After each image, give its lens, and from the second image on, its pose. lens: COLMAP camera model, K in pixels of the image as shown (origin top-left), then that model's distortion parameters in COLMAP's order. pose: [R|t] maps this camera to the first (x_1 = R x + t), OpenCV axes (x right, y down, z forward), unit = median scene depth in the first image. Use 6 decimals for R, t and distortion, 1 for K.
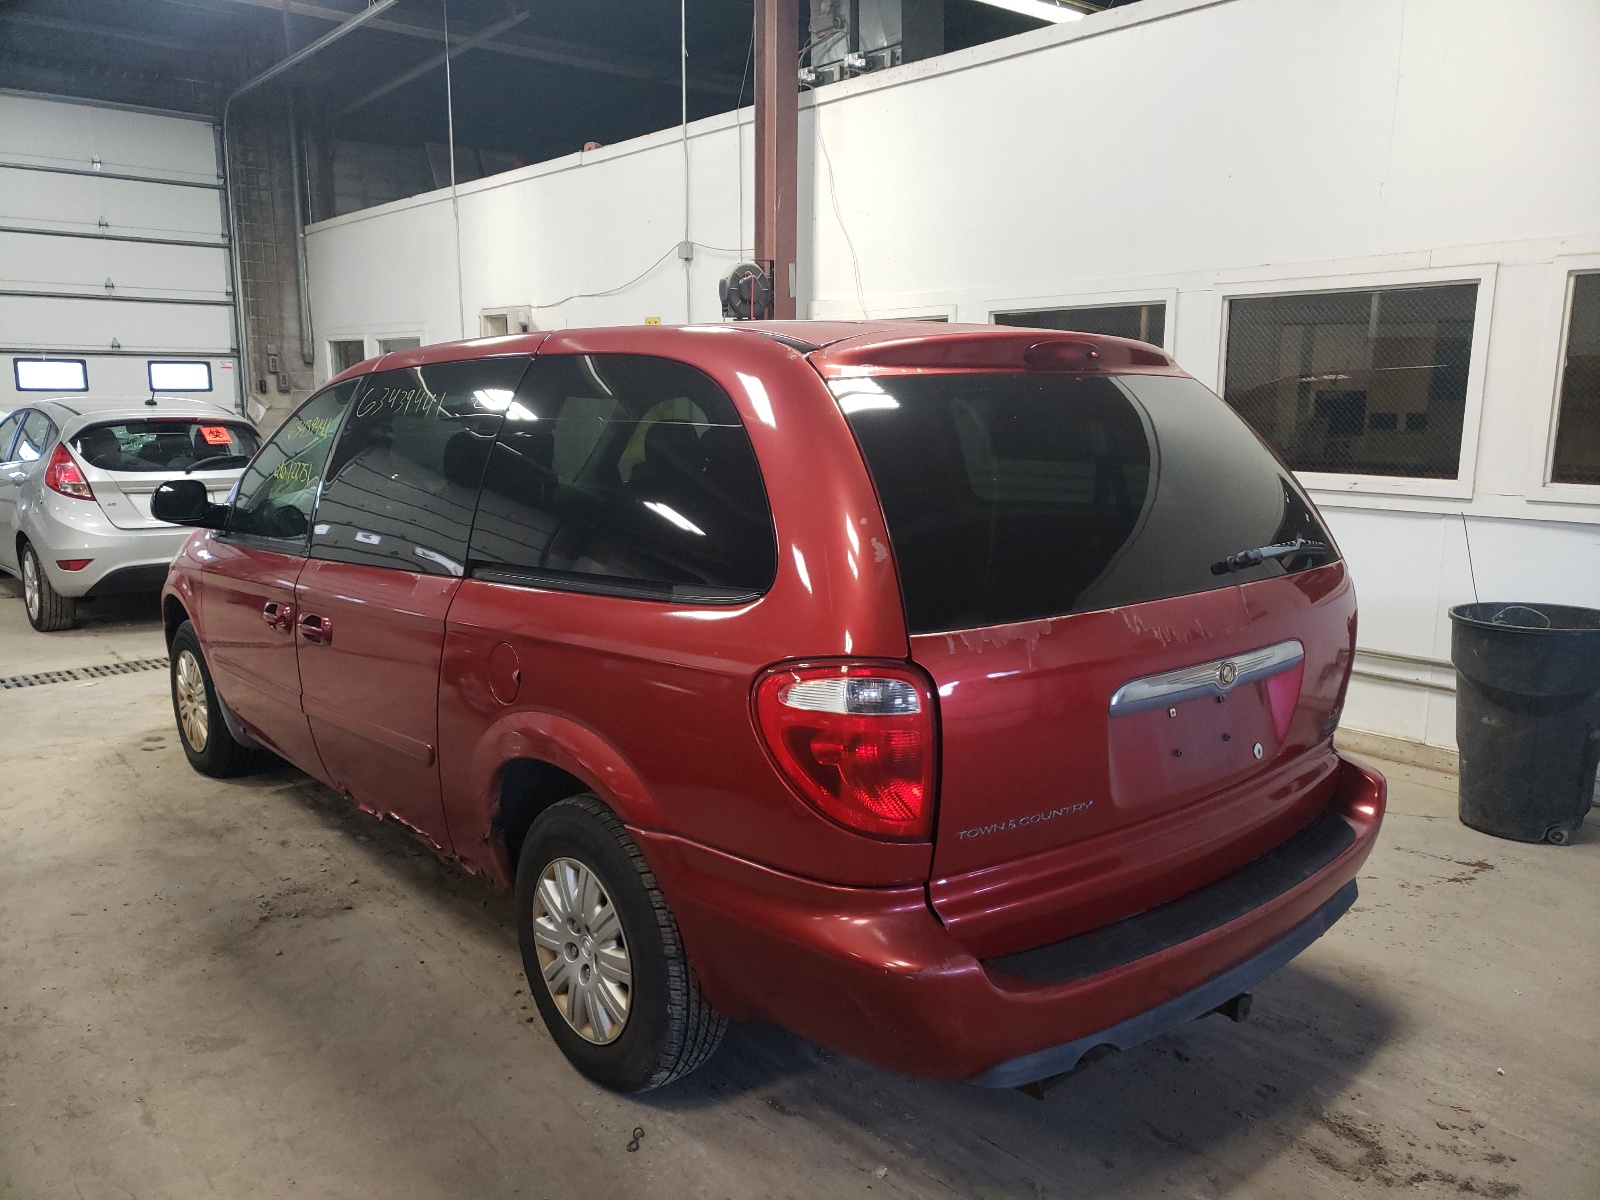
lens RADIAL K [[1255.5, 0, 786.2], [0, 1255.5, 622.8], [0, 0, 1]] dist [-0.000041, -0.002050]
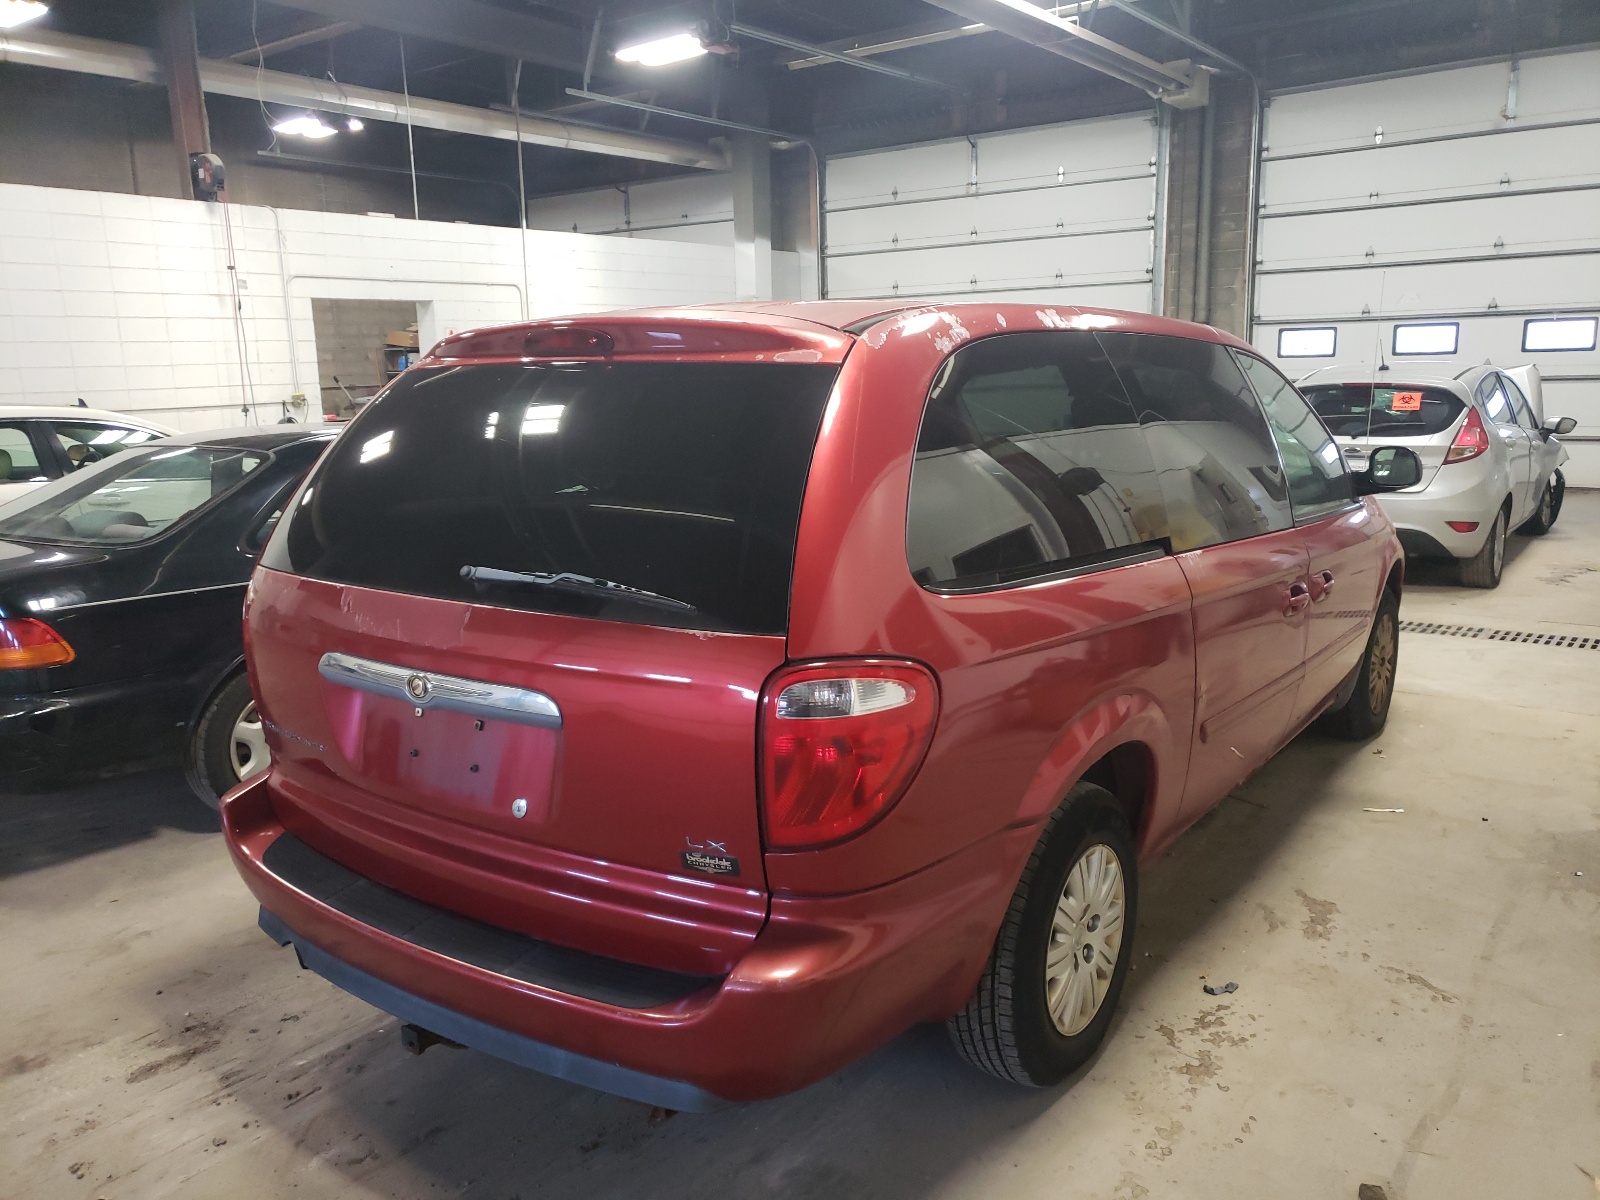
lens RADIAL K [[1255.5, 0, 786.2], [0, 1255.5, 622.8], [0, 0, 1]] dist [-0.000041, -0.002050]
pose [[0.250319, 0.186461, -0.950038, 0.373460], [-0.153411, 0.976521, 0.151237, -0.053540], [0.955932, 0.107889, 0.273047, 0.287561]]
